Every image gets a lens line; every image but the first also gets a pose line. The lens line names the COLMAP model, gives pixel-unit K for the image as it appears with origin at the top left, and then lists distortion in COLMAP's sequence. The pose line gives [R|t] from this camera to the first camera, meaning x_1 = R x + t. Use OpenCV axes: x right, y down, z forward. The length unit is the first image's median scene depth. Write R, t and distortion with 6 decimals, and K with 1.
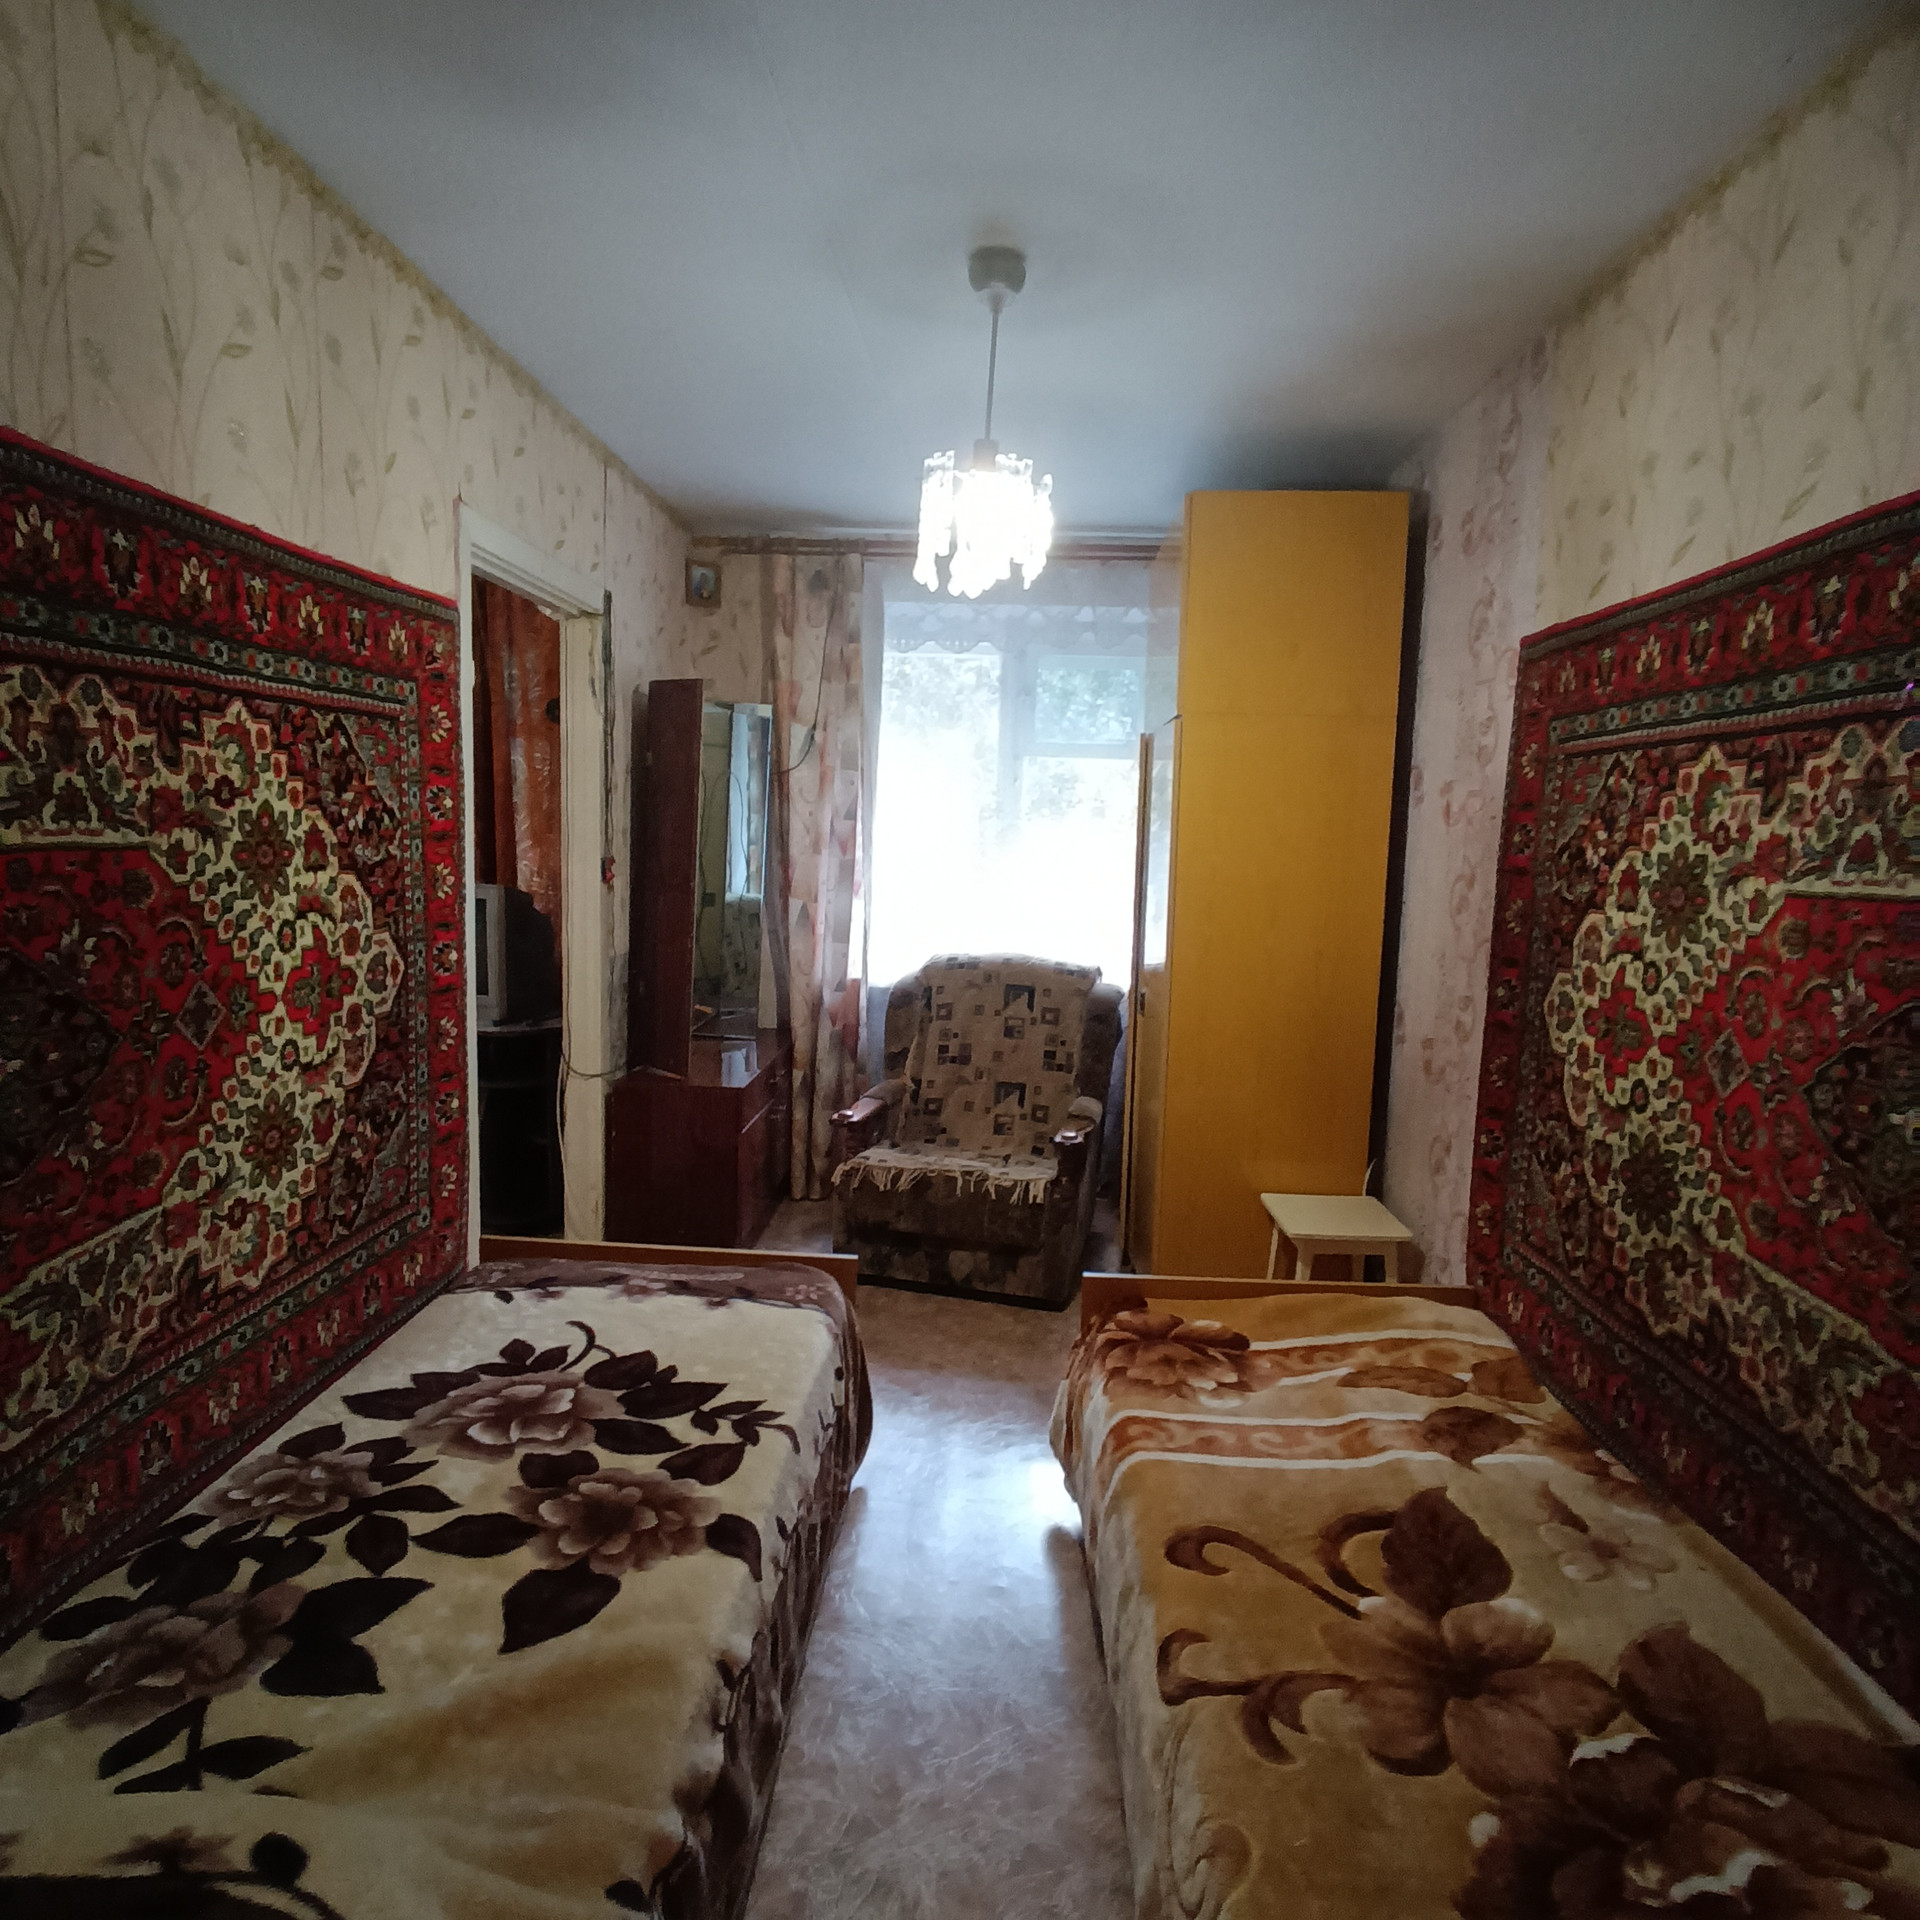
lens RADIAL K [[1164.6, 0, 958.8], [0, 1164.6, 968.8], [0, 0, 1]] dist [-0.036343, 0.037873]
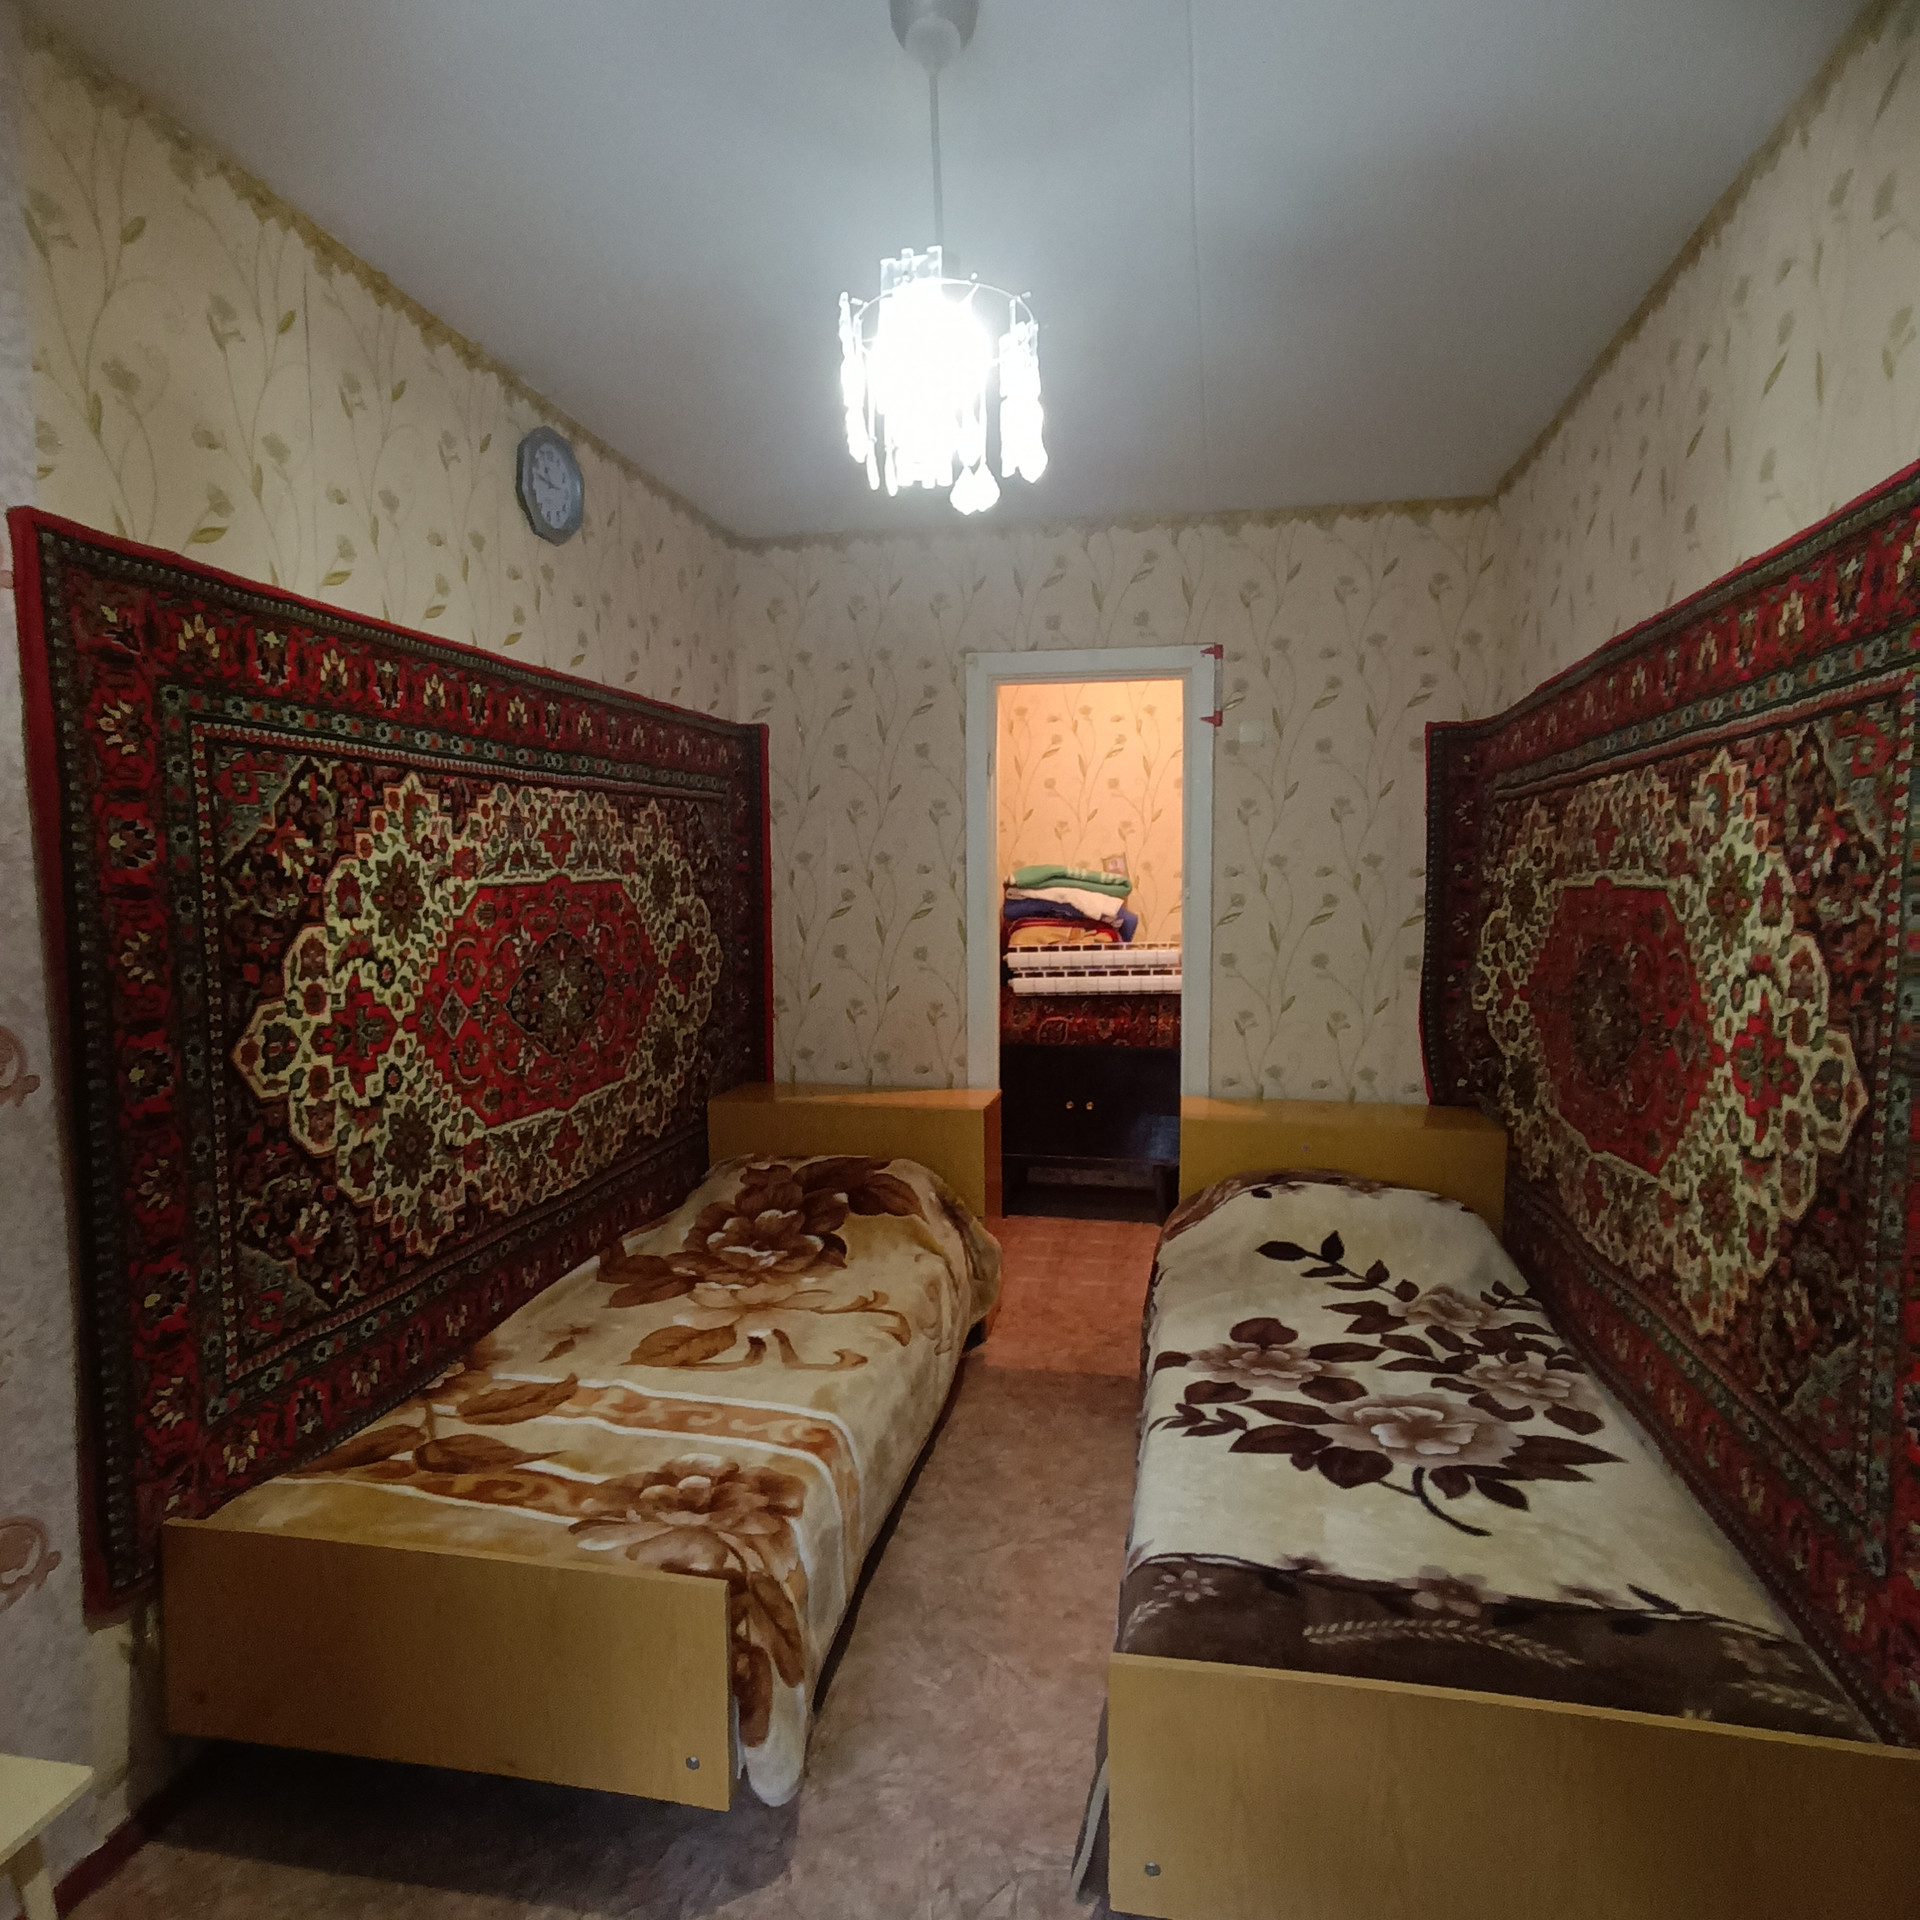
lens RADIAL K [[1164.6, 0, 958.8], [0, 1164.6, 968.8], [0, 0, 1]] dist [-0.036343, 0.037873]
pose [[-0.986254, -0.041594, 0.159916, -0.127083], [-0.008323, 0.979076, 0.203325, -0.232229], [-0.165027, 0.199199, -0.965964, 2.027863]]
